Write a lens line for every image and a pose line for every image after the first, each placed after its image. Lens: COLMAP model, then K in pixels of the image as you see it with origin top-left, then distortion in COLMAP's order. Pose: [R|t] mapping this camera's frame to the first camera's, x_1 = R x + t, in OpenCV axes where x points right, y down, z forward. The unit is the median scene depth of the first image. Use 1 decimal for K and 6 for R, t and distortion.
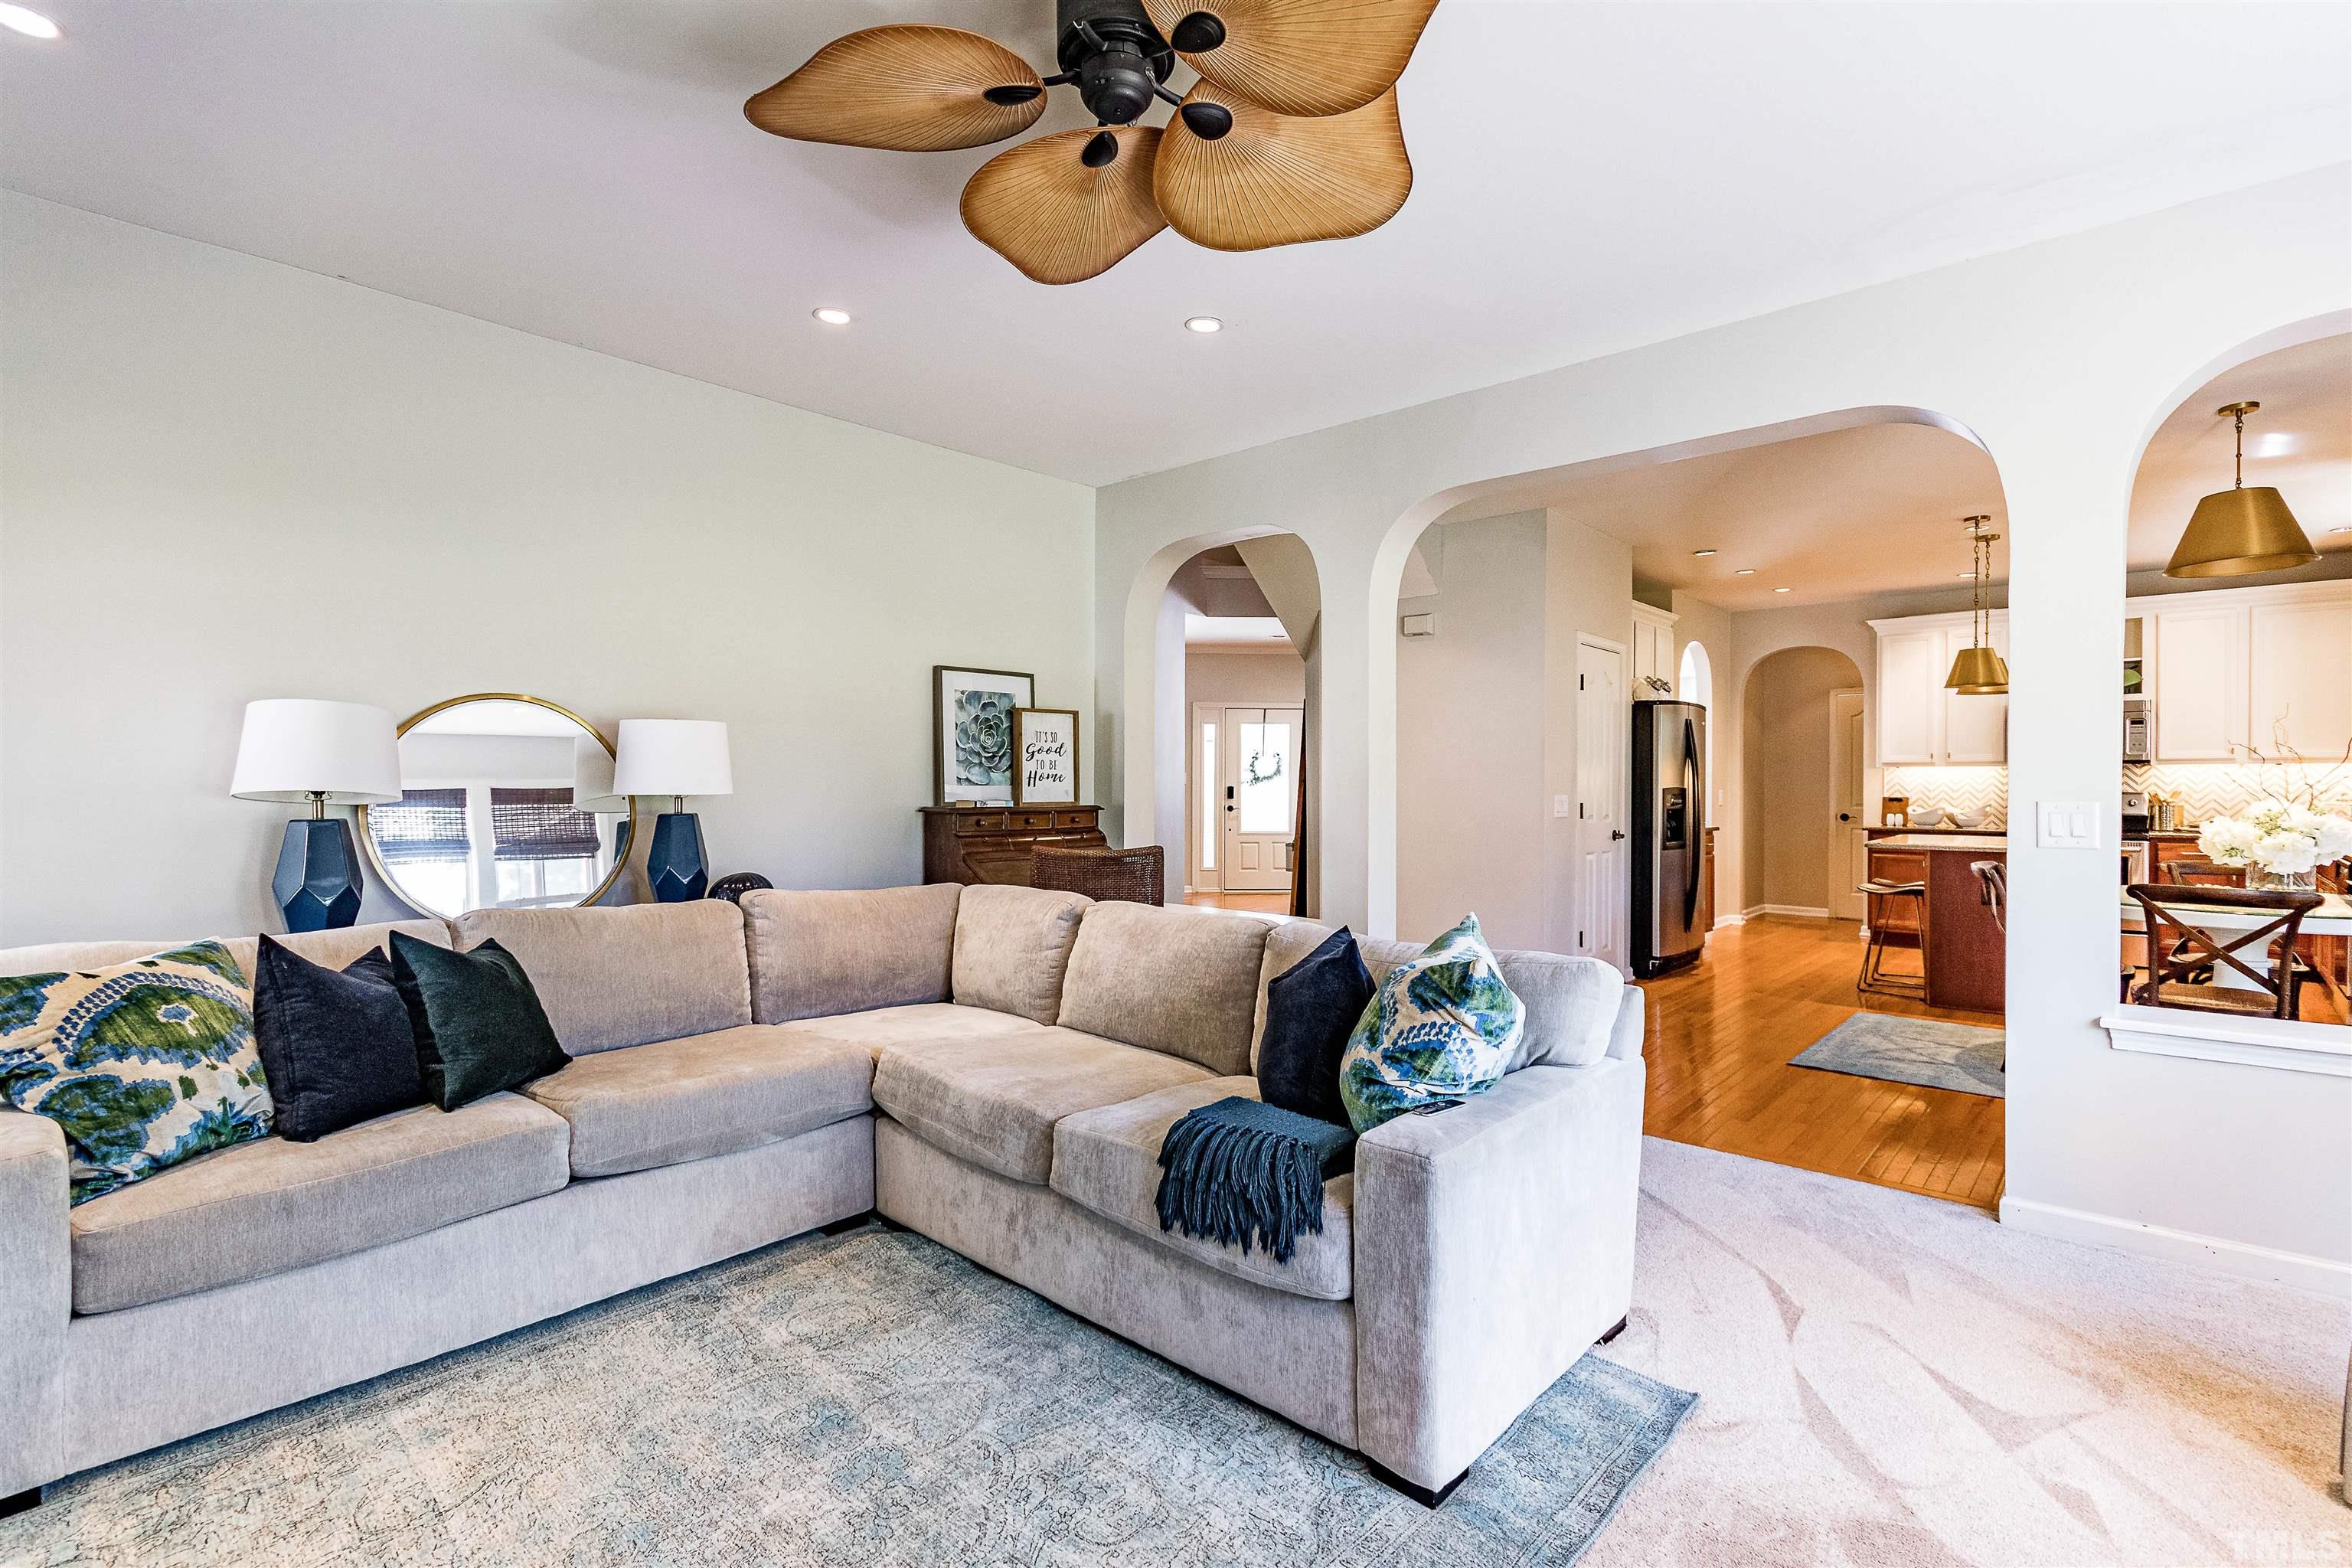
lens RADIAL K [[1076.5, 0, 1153.8], [0, 1076.5, 787.1], [0, 0, 1]] dist [-0.000817, -0.003277]
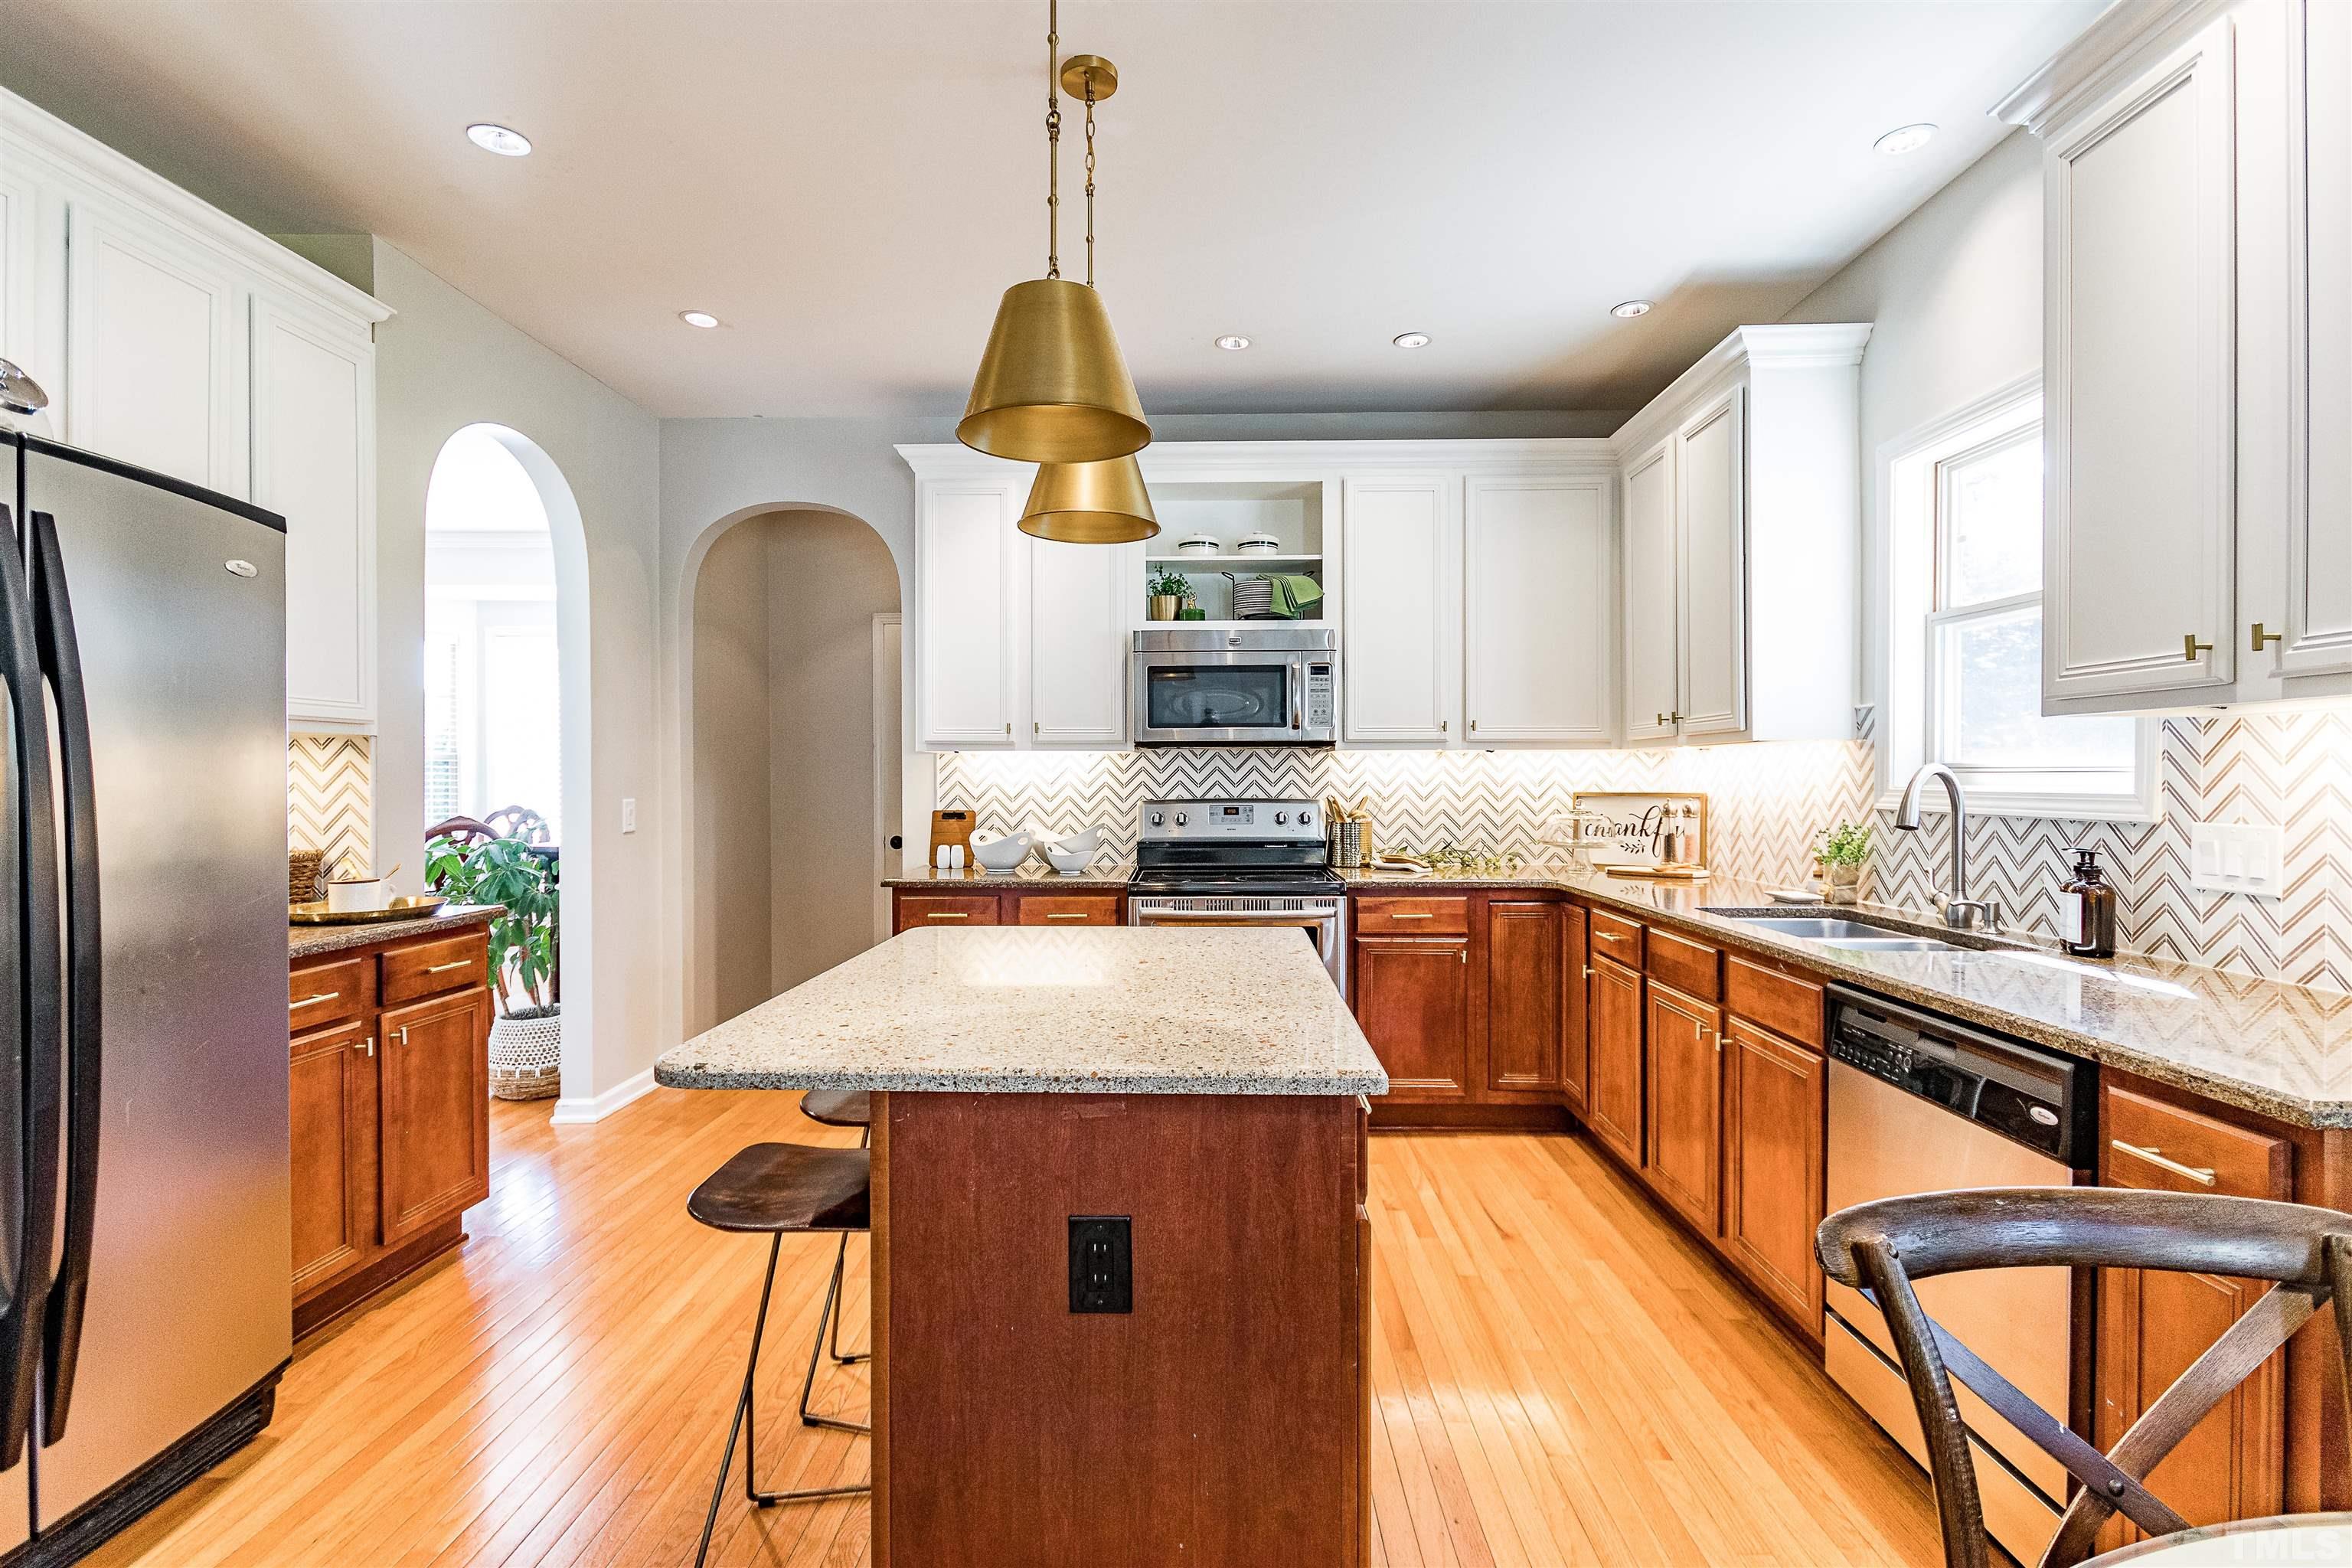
lens RADIAL K [[1076.5, 0, 1174.3], [0, 1076.5, 780.5], [0, 0, 1]] dist [-0.000817, -0.003277]
pose [[0.749270, -0.005508, 0.662242, 0.454929], [0.003834, 0.999985, 0.003979, -0.007423], [-0.662253, -0.000442, 0.749280, 0.582110]]
